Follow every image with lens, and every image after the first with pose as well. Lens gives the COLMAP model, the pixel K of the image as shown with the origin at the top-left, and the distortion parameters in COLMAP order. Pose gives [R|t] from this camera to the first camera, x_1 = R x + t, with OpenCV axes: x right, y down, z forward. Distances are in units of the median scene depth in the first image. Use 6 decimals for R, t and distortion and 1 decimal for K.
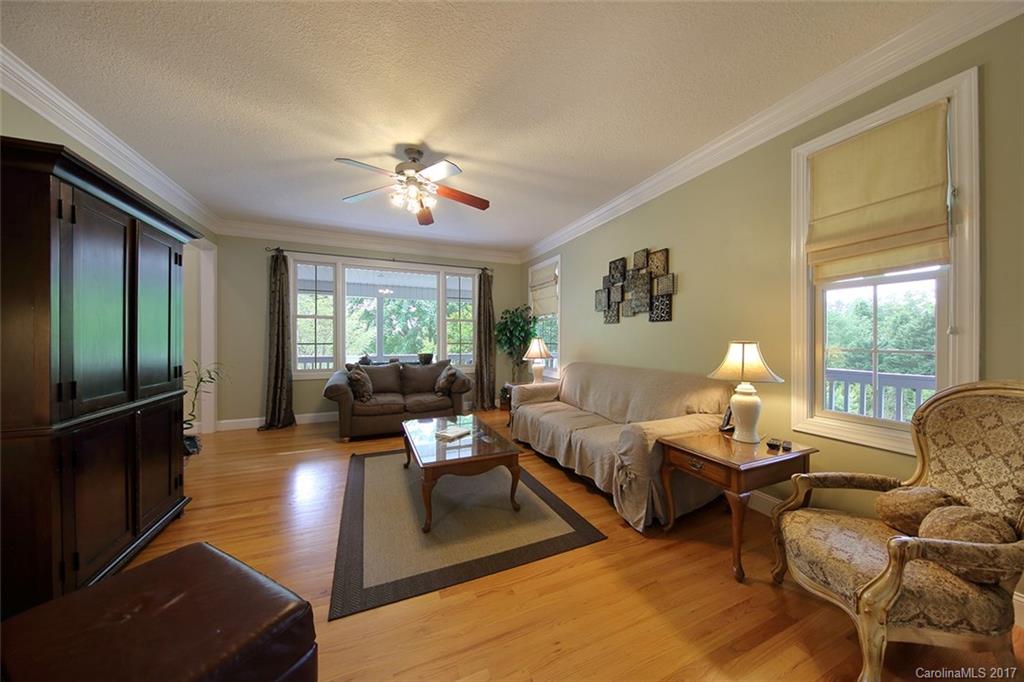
lens RADIAL K [[346.2, 0, 517.4], [0, 346.2, 341.3], [0, 0, 1]] dist [0.010324, -0.000799]
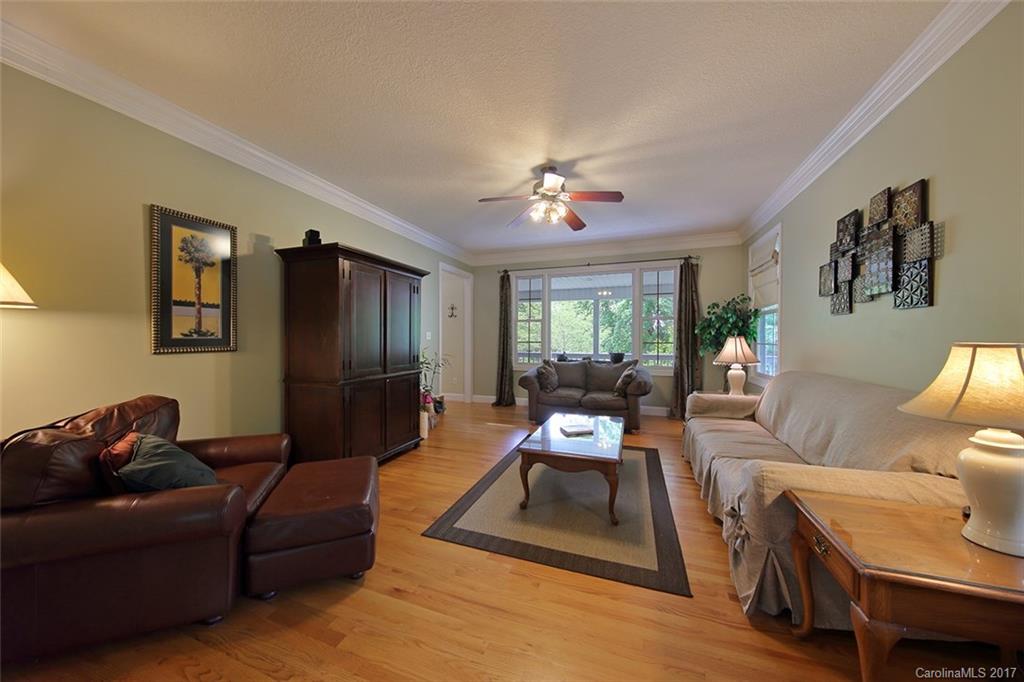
lens RADIAL K [[346.2, 0, 511.1], [0, 346.2, 340.8], [0, 0, 1]] dist [0.010324, -0.000799]
pose [[0.713980, 0.004495, -0.700151, 0.299281], [-0.003914, 0.999989, 0.002429, -0.001119], [0.700155, 0.001006, 0.713990, 0.098318]]
